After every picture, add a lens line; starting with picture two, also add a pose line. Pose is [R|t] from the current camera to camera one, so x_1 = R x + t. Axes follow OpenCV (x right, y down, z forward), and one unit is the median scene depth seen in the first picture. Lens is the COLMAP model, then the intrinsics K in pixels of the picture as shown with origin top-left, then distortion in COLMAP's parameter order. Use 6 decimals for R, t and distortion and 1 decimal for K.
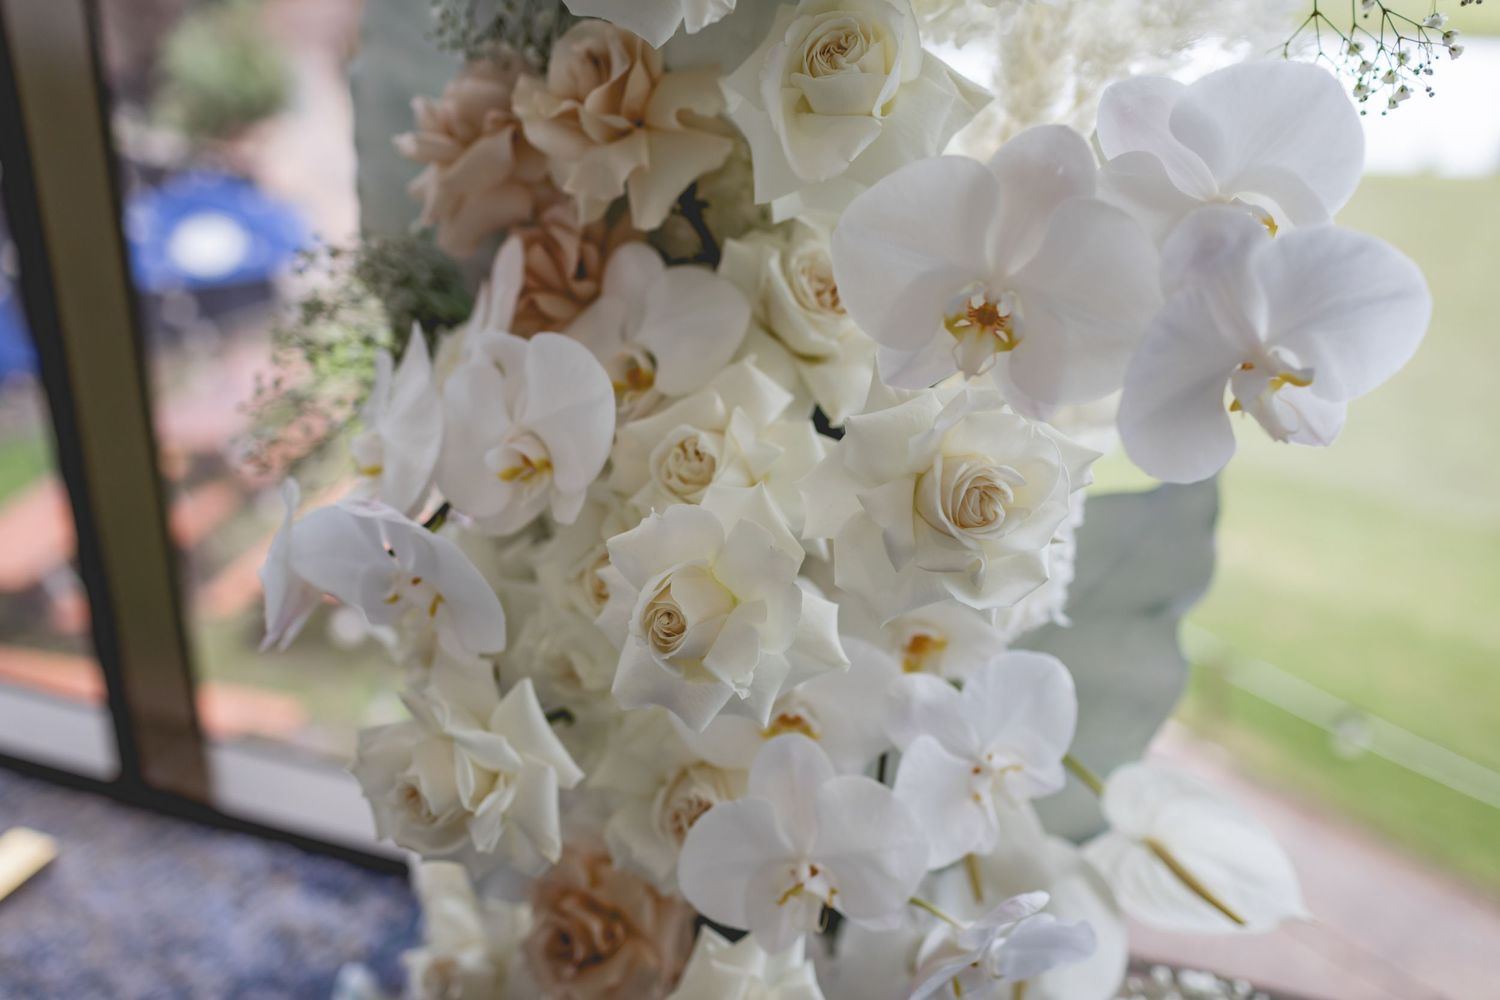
lens RADIAL K [[1430.4, 0, 750.0], [0, 1430.4, 500.0], [0, 0, 1]] dist [-0.002391, 0.001218]
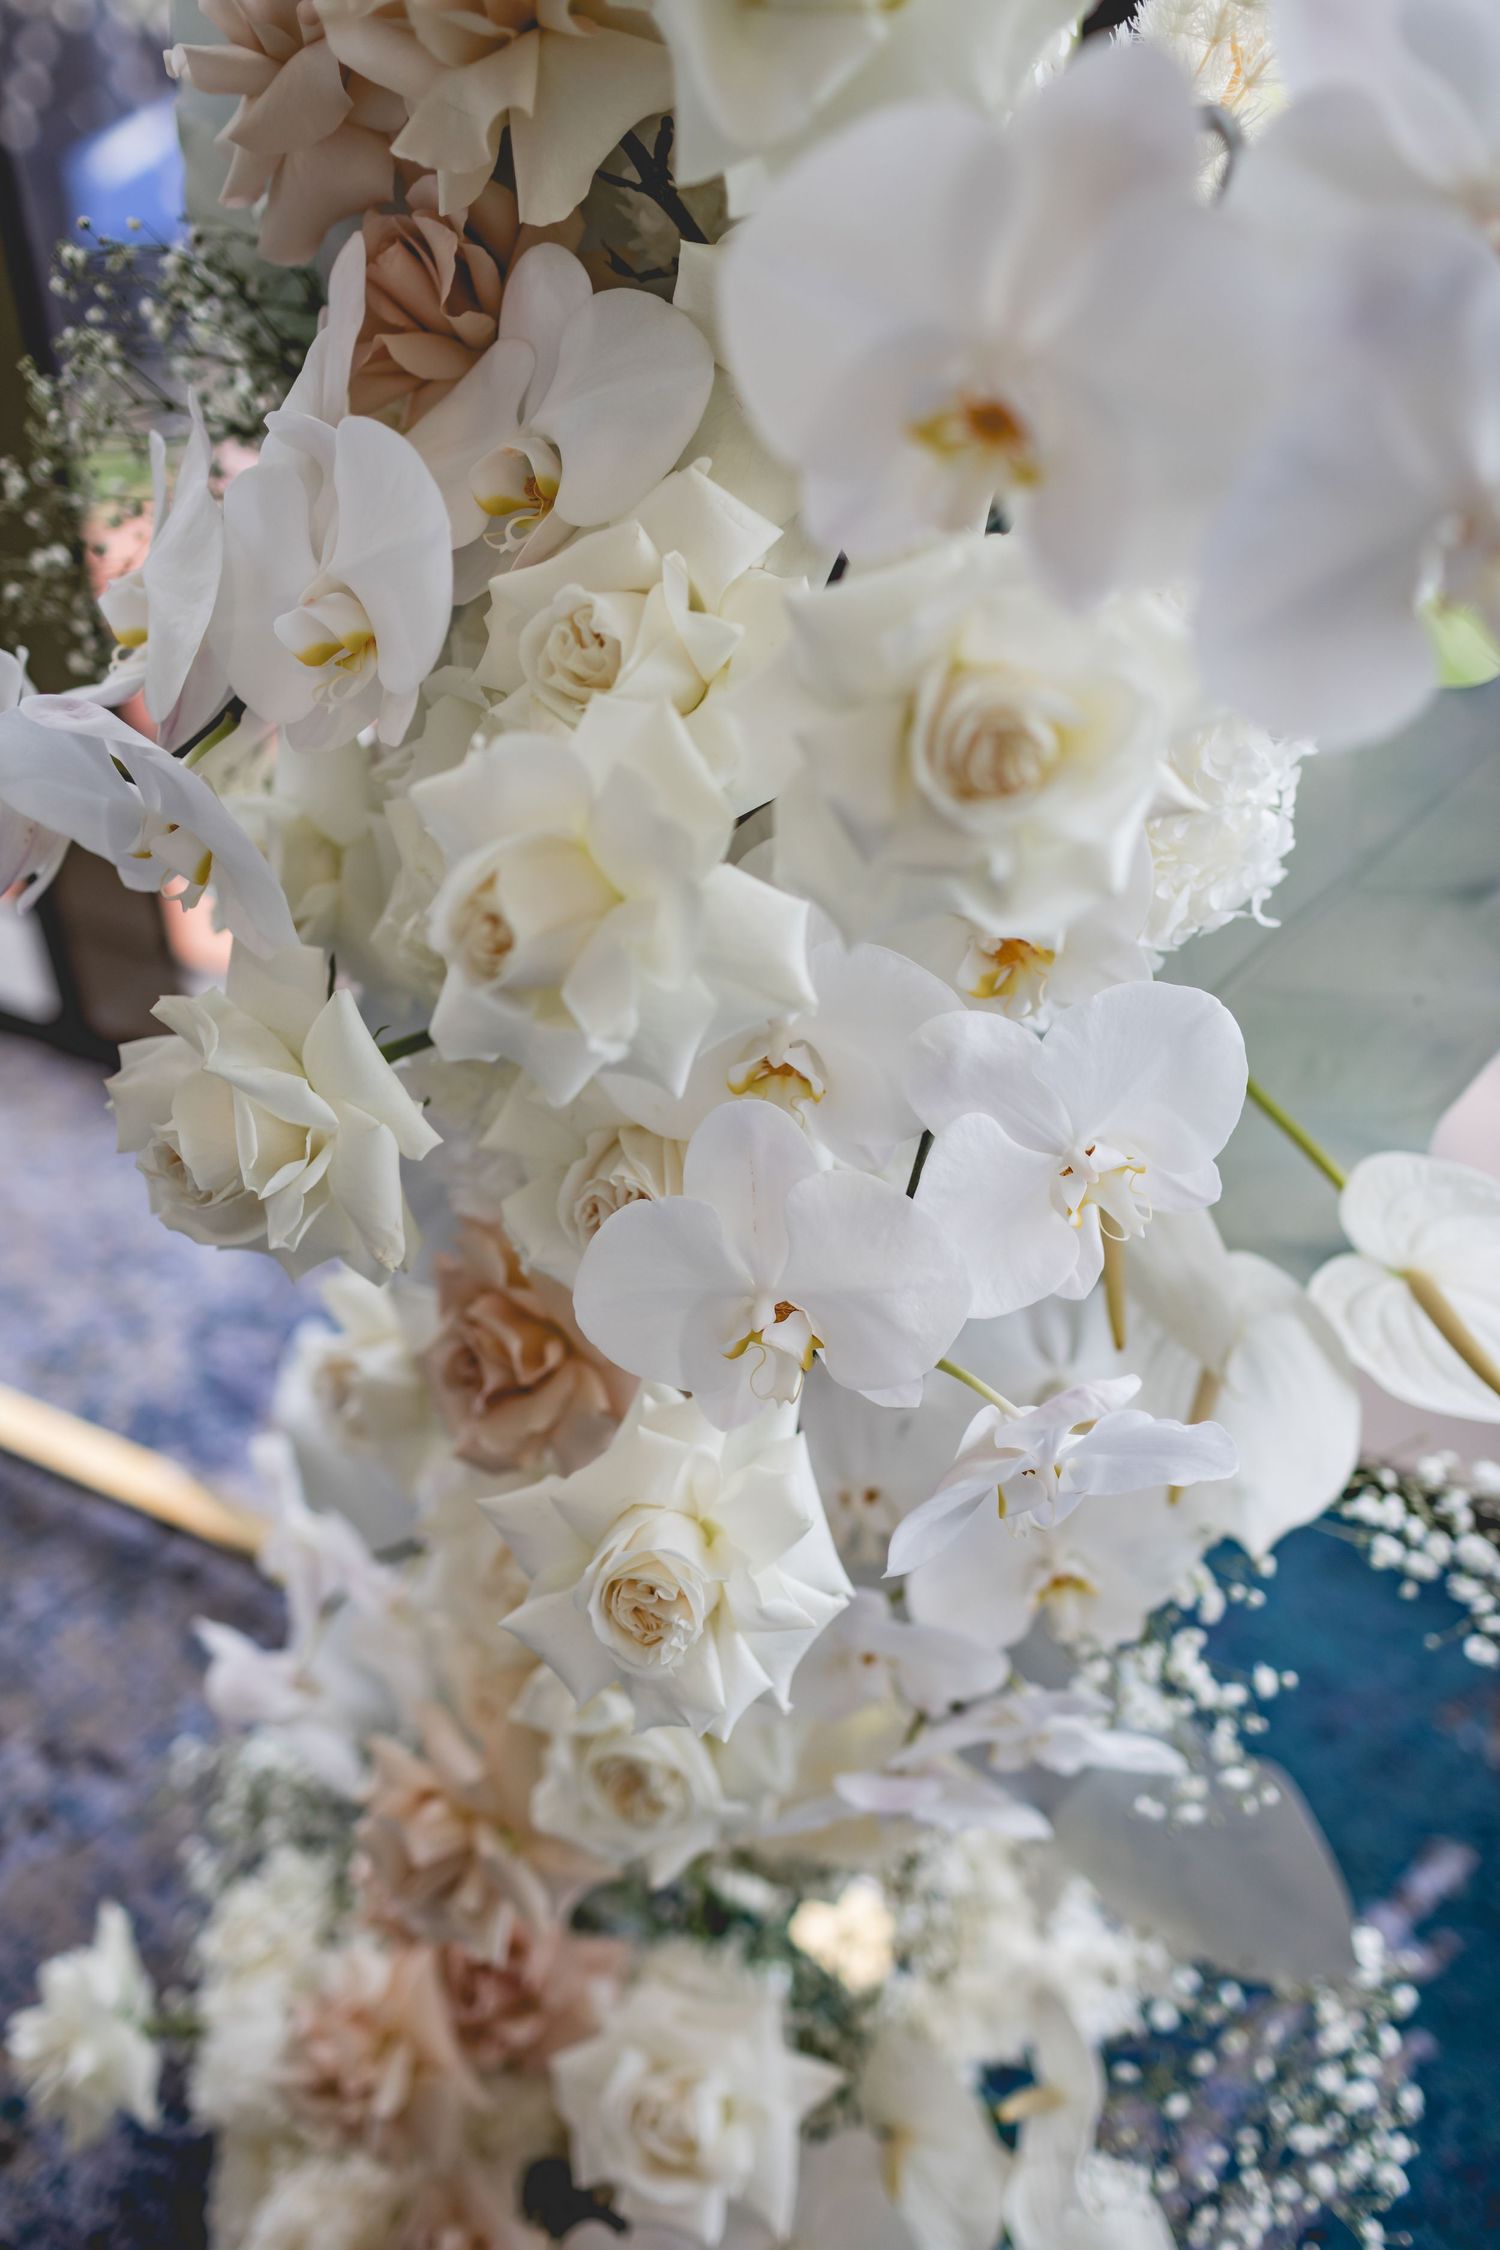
lens RADIAL K [[2145.5, 0, 747.9], [0, 2145.5, 1116.1], [0, 0, 1]] dist [-0.002391, 0.001218]
pose [[0.985799, 0.059002, -0.157222, 0.169802], [-0.019716, 0.970434, 0.240561, -0.051602], [0.166767, -0.234045, 0.957816, 0.107704]]
